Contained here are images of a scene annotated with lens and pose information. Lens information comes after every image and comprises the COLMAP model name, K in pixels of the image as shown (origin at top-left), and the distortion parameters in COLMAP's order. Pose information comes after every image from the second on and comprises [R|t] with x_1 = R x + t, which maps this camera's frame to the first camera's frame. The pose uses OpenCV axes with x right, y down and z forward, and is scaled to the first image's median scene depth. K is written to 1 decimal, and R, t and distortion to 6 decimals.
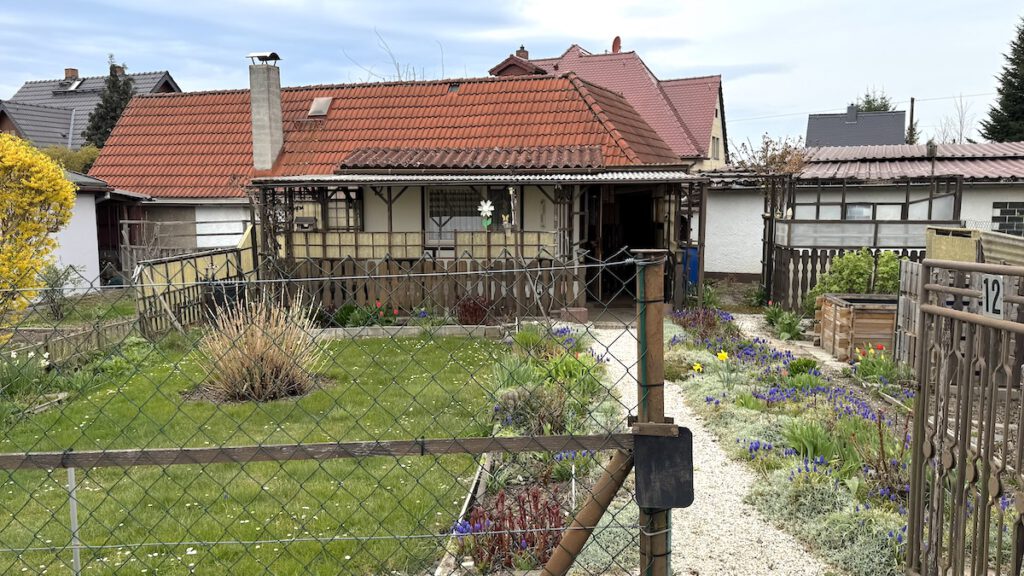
lens RADIAL K [[781.6, 0, 494.1], [0, 781.6, 289.5], [0, 0, 1]] dist [0.150234, -0.239787]
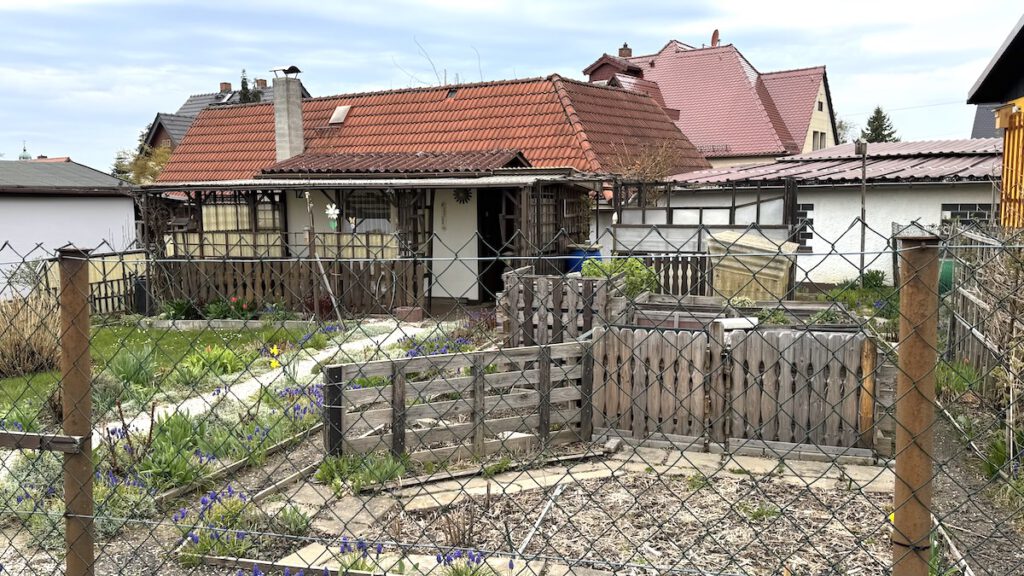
lens RADIAL K [[781.6, 0, 494.1], [0, 781.6, 289.5], [0, 0, 1]] dist [0.150234, -0.239787]
pose [[0.977502, 0.021121, -0.209864, 0.294791], [-0.021041, 0.999775, 0.002614, -0.003405], [0.209872, 0.001861, 0.977727, 0.002875]]
